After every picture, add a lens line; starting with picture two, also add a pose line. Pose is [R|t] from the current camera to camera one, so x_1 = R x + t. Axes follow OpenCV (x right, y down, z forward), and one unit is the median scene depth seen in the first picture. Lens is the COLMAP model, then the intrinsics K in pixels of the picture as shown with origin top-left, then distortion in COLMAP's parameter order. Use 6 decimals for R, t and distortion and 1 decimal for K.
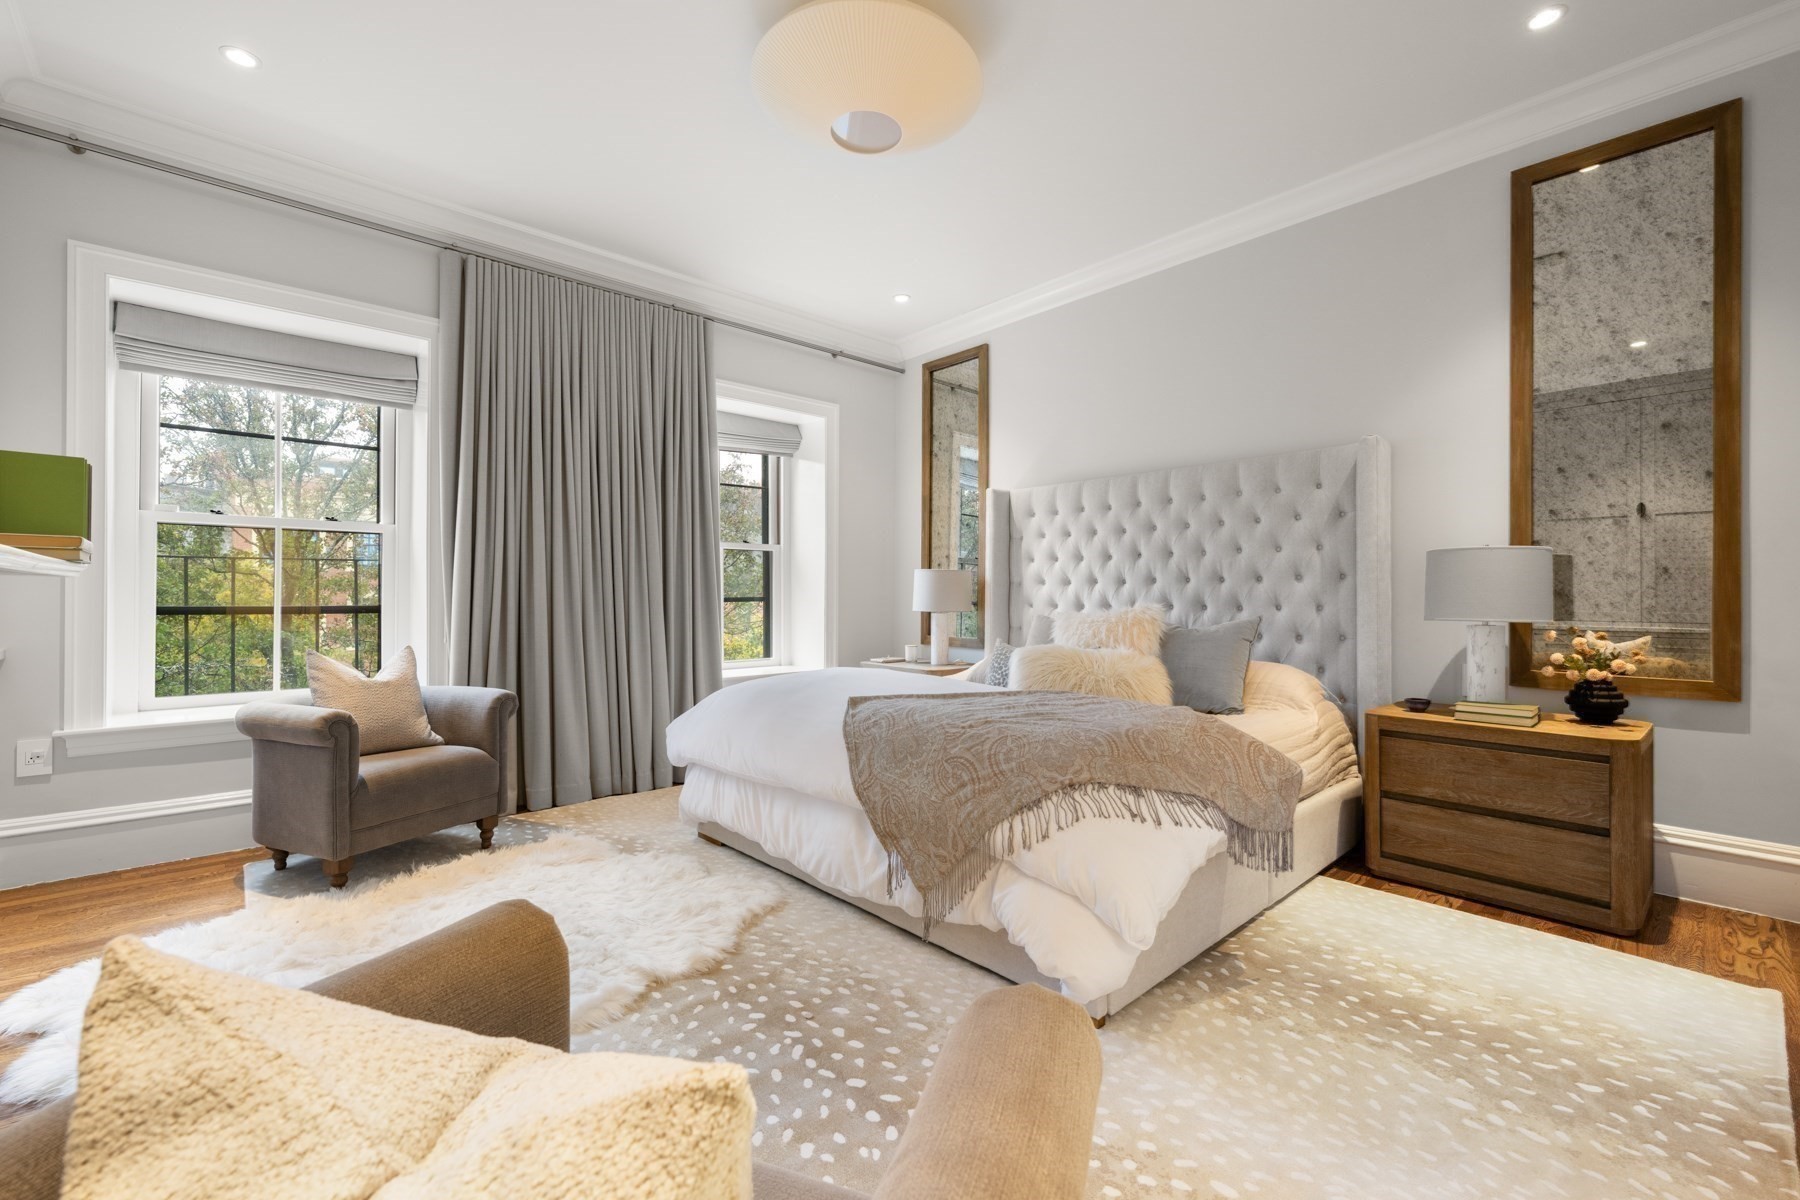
lens RADIAL K [[751.9, 0, 894.6], [0, 751.9, 597.3], [0, 0, 1]] dist [-0.000768, -0.000473]
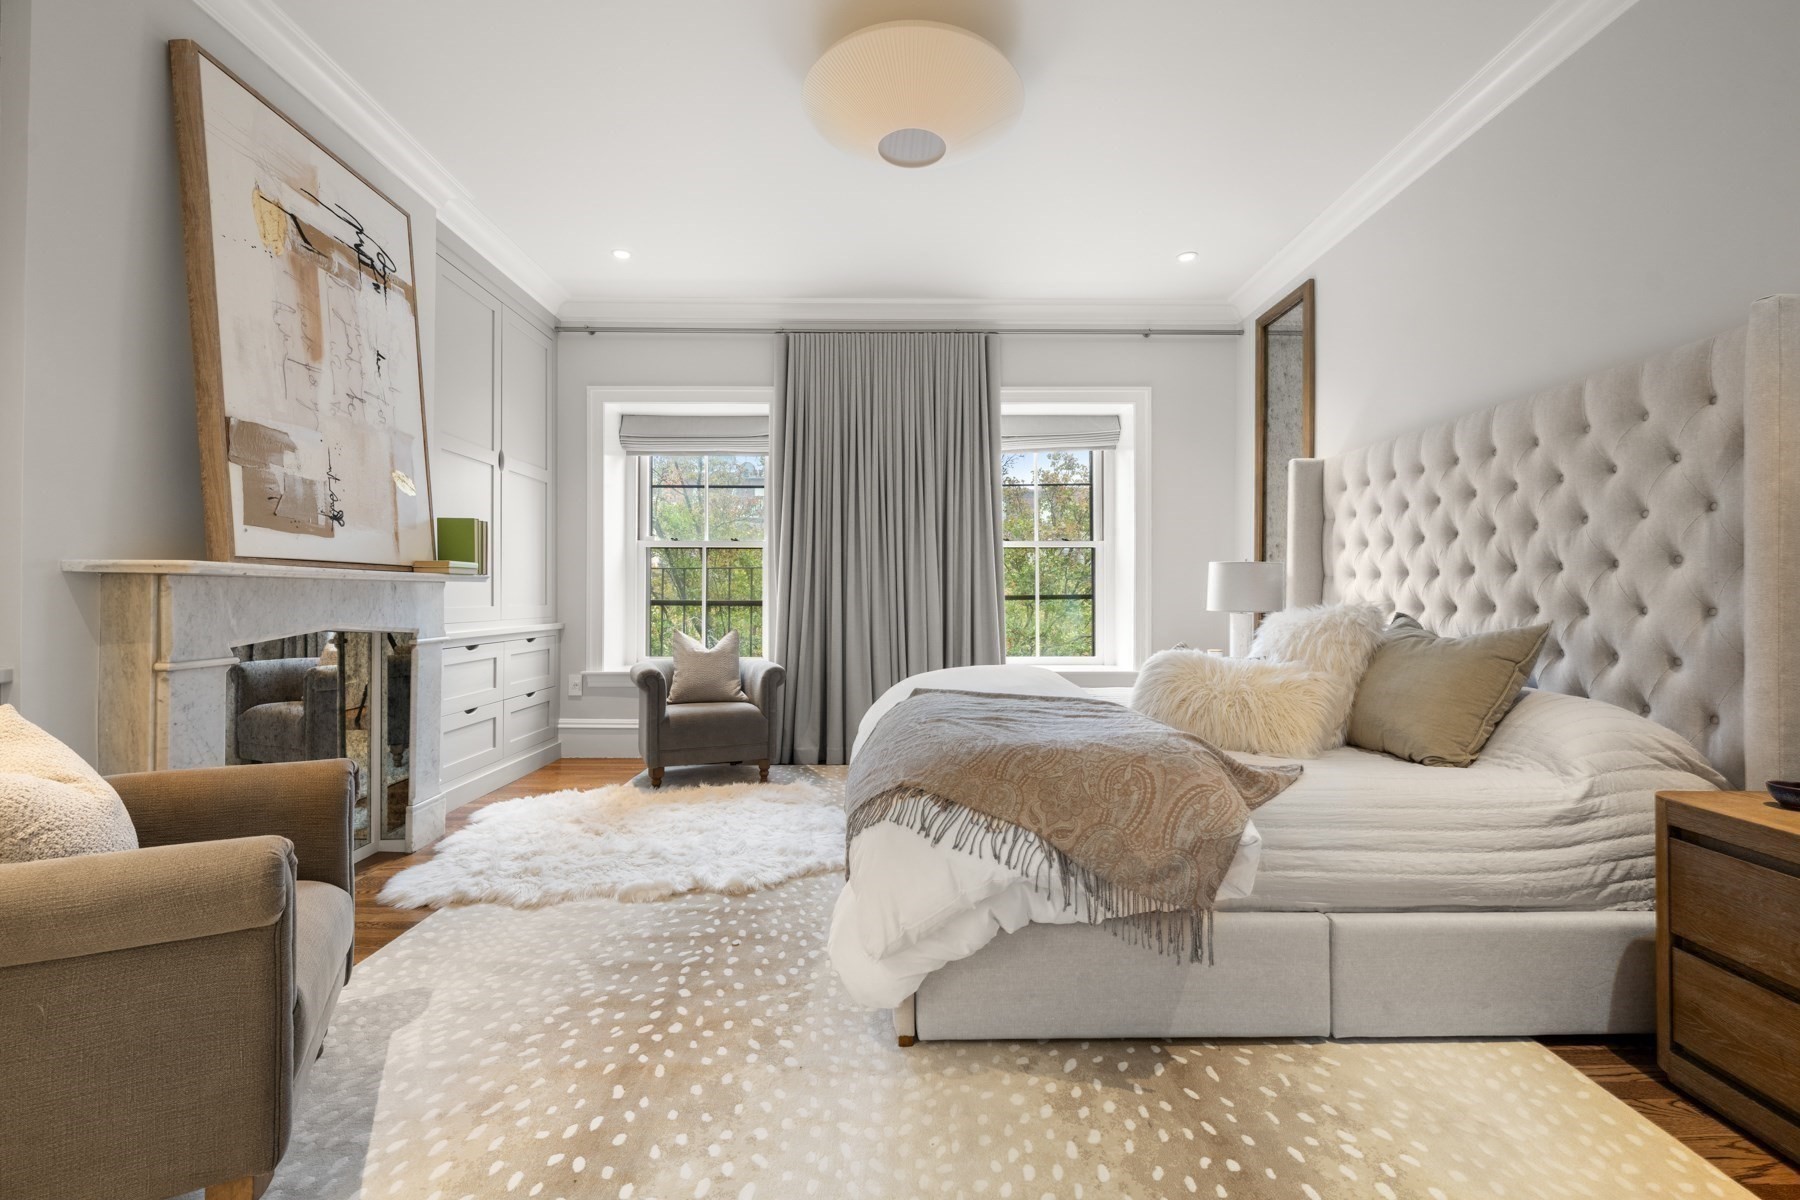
lens RADIAL K [[751.9, 0, 894.6], [0, 751.9, 597.3], [0, 0, 1]] dist [-0.000768, -0.000473]
pose [[0.745447, 0.002302, -0.666561, 0.515579], [-0.001846, 0.999997, 0.001389, 0.003723], [0.666563, 0.000195, 0.745449, 0.165872]]
